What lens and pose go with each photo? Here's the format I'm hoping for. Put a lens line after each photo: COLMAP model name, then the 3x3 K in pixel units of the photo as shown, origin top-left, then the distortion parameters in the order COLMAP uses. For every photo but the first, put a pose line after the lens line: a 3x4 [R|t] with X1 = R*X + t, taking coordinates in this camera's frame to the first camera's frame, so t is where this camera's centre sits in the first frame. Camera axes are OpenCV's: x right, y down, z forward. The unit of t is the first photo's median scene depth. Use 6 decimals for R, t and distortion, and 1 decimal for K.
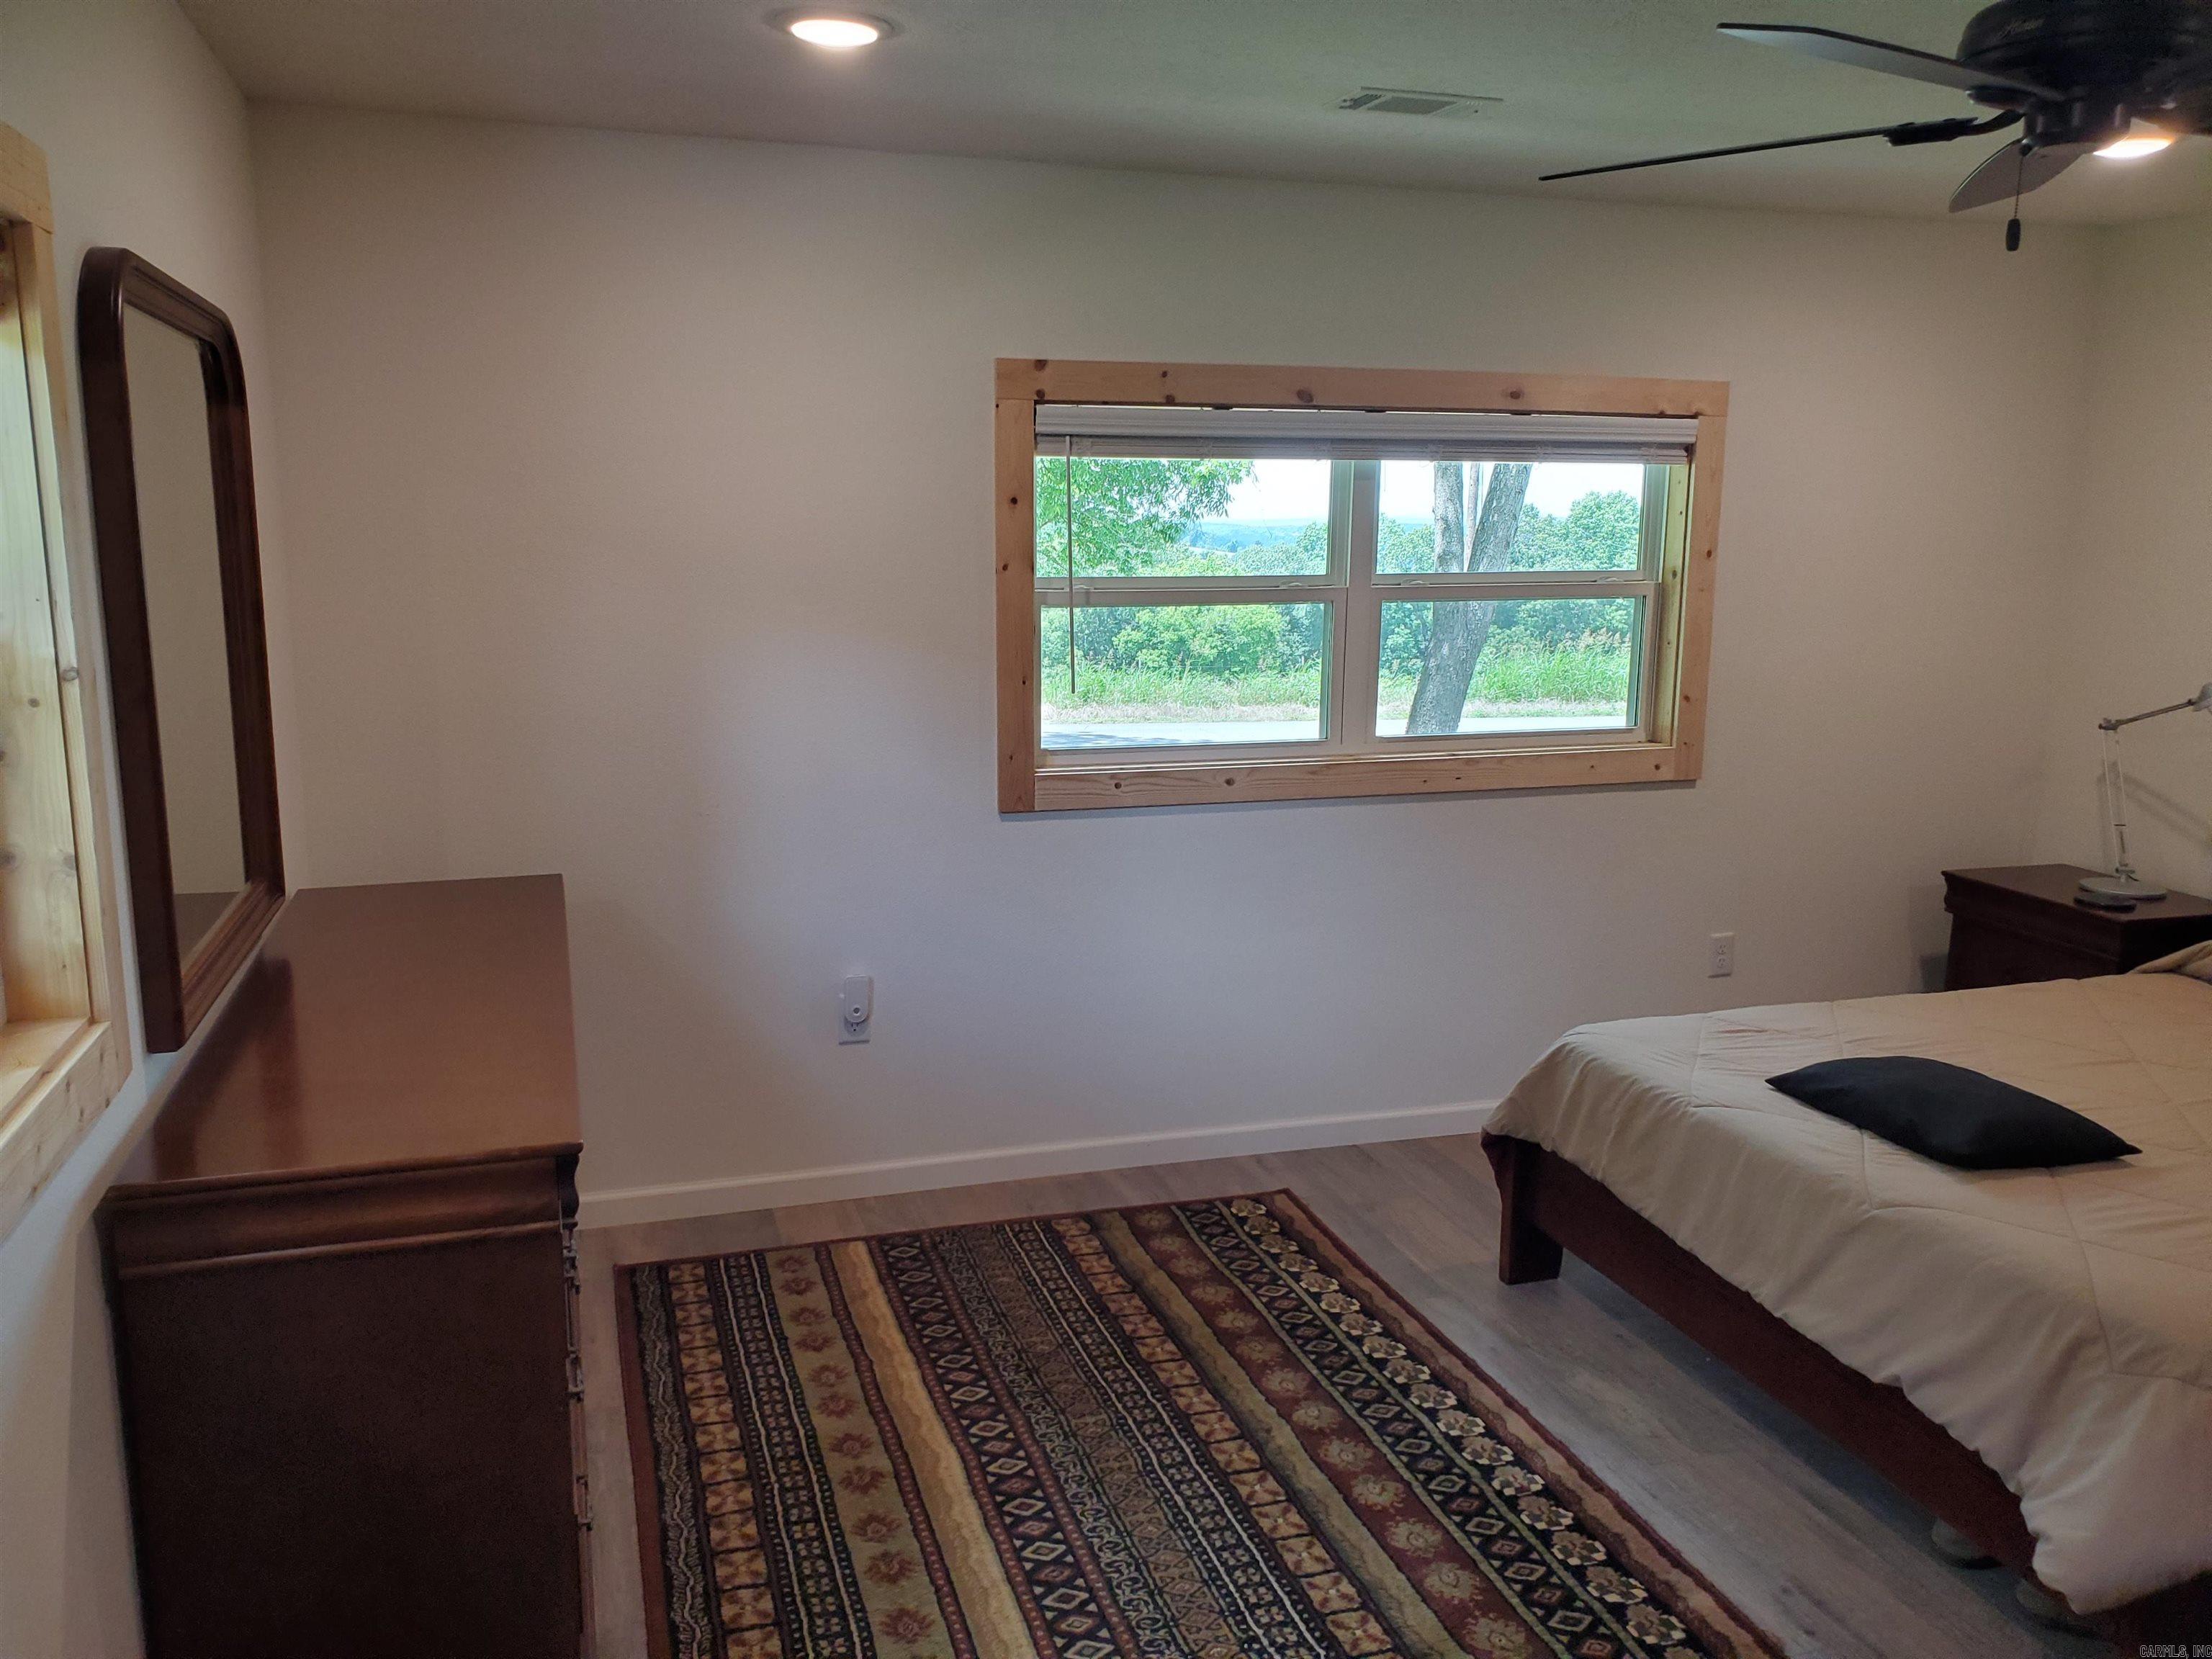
lens RADIAL K [[1674.8, 0, 1097.4], [0, 1674.8, 827.5], [0, 0, 1]] dist [-0.022858, 0.009007]
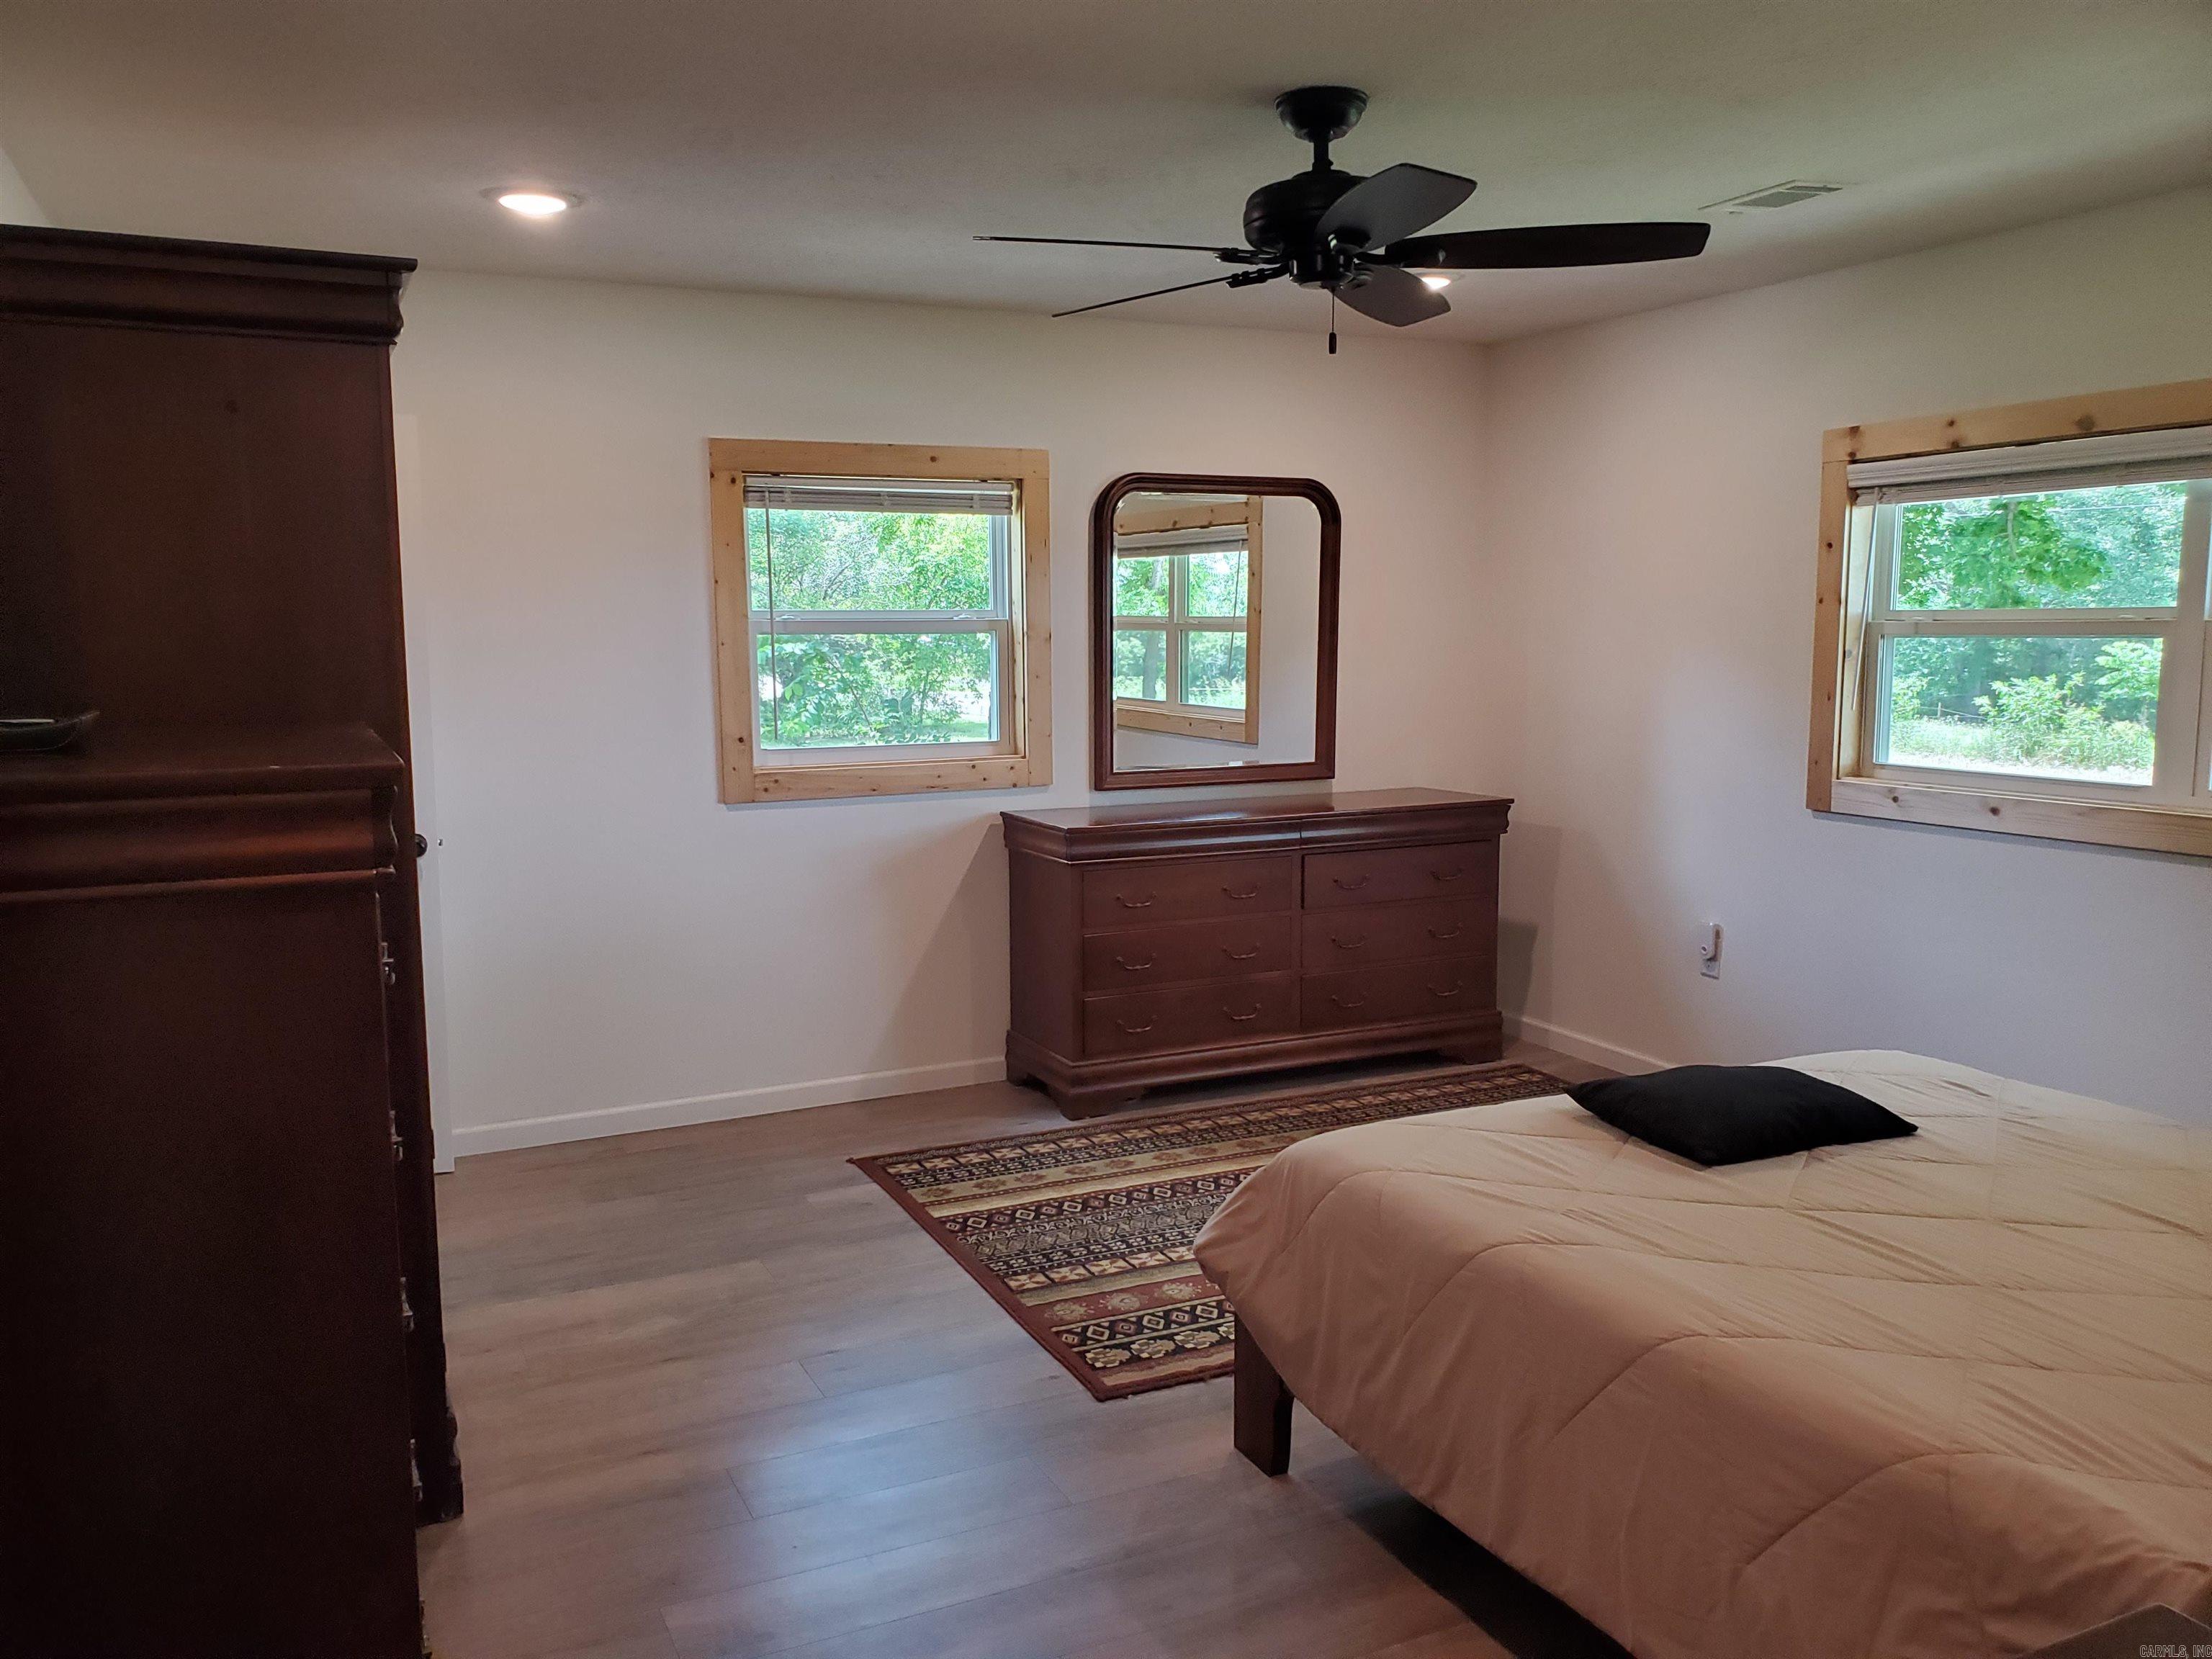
lens RADIAL K [[1674.8, 0, 1096.6], [0, 1674.8, 834.0], [0, 0, 1]] dist [-0.022858, 0.009007]
pose [[0.138914, 0.118008, -0.983248, 1.072854], [-0.164537, 0.981825, 0.094591, -0.021457], [0.976540, 0.148641, 0.155805, 0.337494]]
